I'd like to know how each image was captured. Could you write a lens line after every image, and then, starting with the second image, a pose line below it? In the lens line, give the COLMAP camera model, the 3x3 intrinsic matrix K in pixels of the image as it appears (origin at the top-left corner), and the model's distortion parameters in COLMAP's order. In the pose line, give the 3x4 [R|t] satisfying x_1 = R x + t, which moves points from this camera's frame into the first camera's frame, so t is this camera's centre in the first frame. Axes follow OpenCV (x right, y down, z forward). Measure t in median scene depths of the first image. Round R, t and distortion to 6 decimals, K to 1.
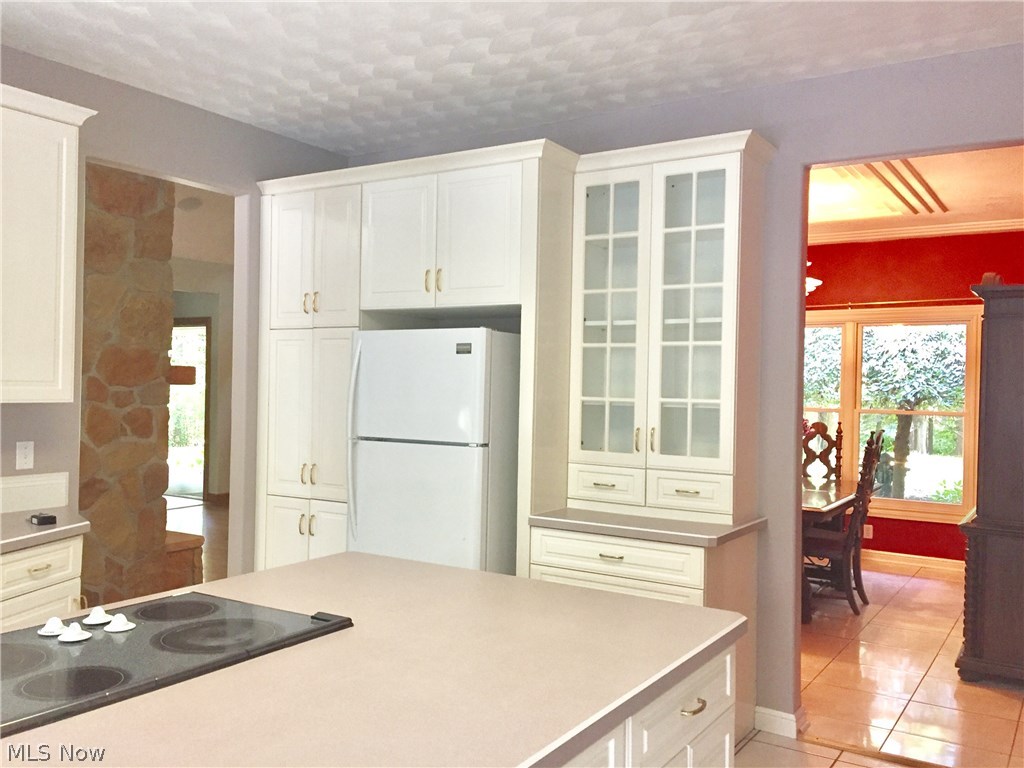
lens RADIAL K [[872.1, 0, 512.4], [0, 872.1, 385.2], [0, 0, 1]] dist [0.072261, -0.110610]
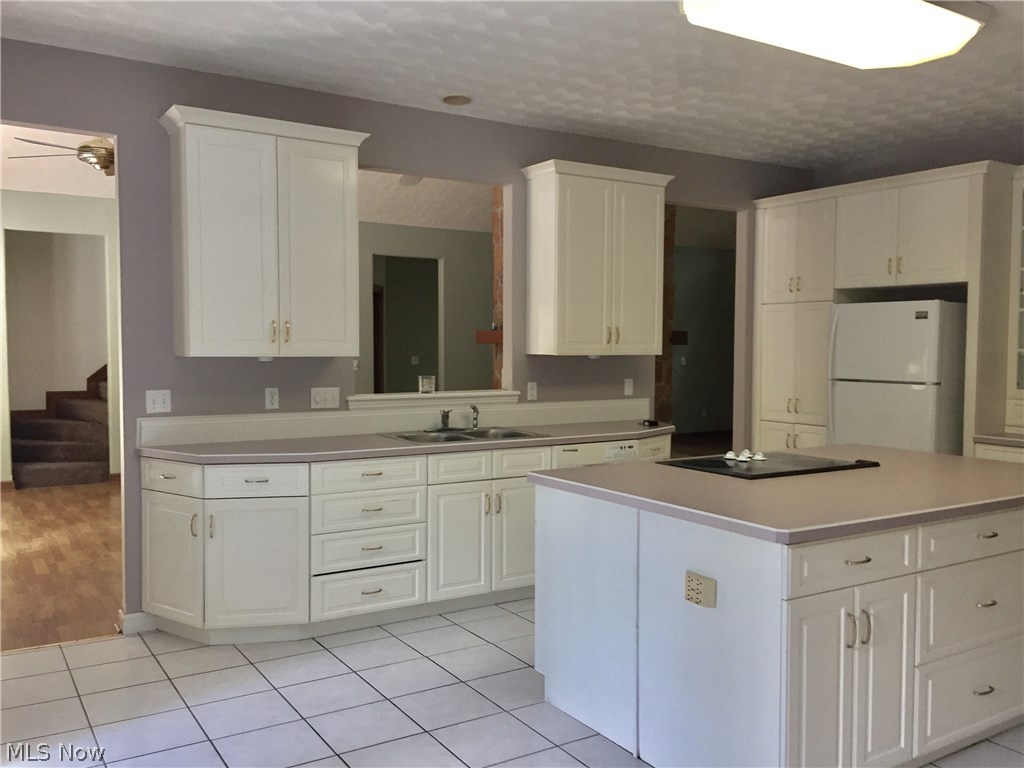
lens RADIAL K [[872.1, 0, 511.3], [0, 872.1, 379.0], [0, 0, 1]] dist [0.072261, -0.110610]
pose [[0.905060, 0.005174, -0.425253, -0.046753], [0.010491, 0.999350, 0.034487, 0.004570], [0.425155, -0.035674, 0.904417, -0.534648]]
